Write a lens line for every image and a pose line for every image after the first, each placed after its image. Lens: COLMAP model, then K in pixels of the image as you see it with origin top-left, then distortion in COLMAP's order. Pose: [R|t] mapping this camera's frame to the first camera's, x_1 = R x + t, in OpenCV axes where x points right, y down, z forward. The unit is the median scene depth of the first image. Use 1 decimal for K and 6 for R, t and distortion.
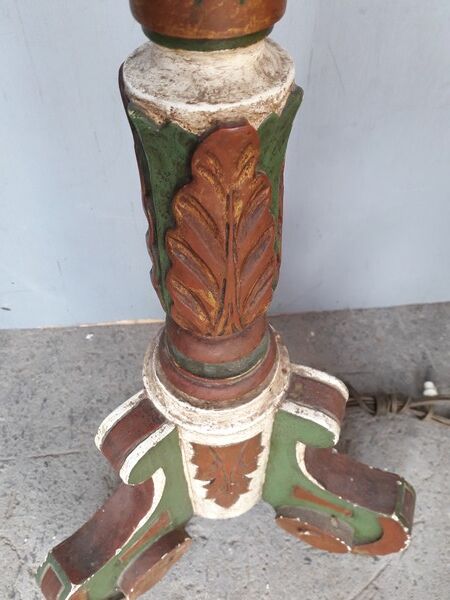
lens RADIAL K [[475.8, 0, 225.0], [0, 475.8, 300.0], [0, 0, 1]] dist [0.045211, -0.073888]
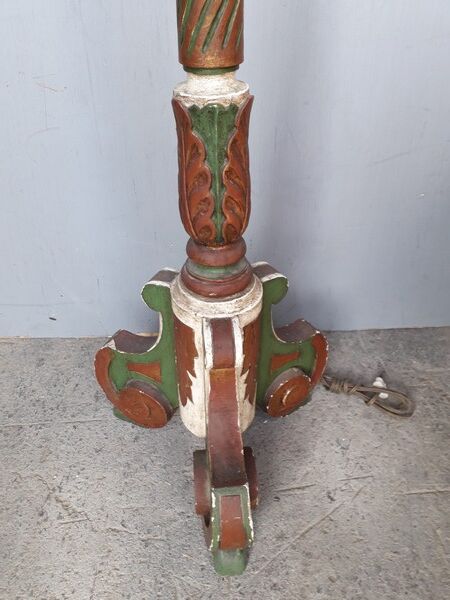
lens RADIAL K [[476.1, 0, 226.6], [0, 476.1, 292.2], [0, 0, 1]] dist [0.040722, -0.074124]
pose [[0.999337, 0.020597, -0.030011, 0.065479], [-0.027575, 0.966596, -0.254817, 0.334273], [0.023760, 0.255475, 0.966524, -0.335597]]
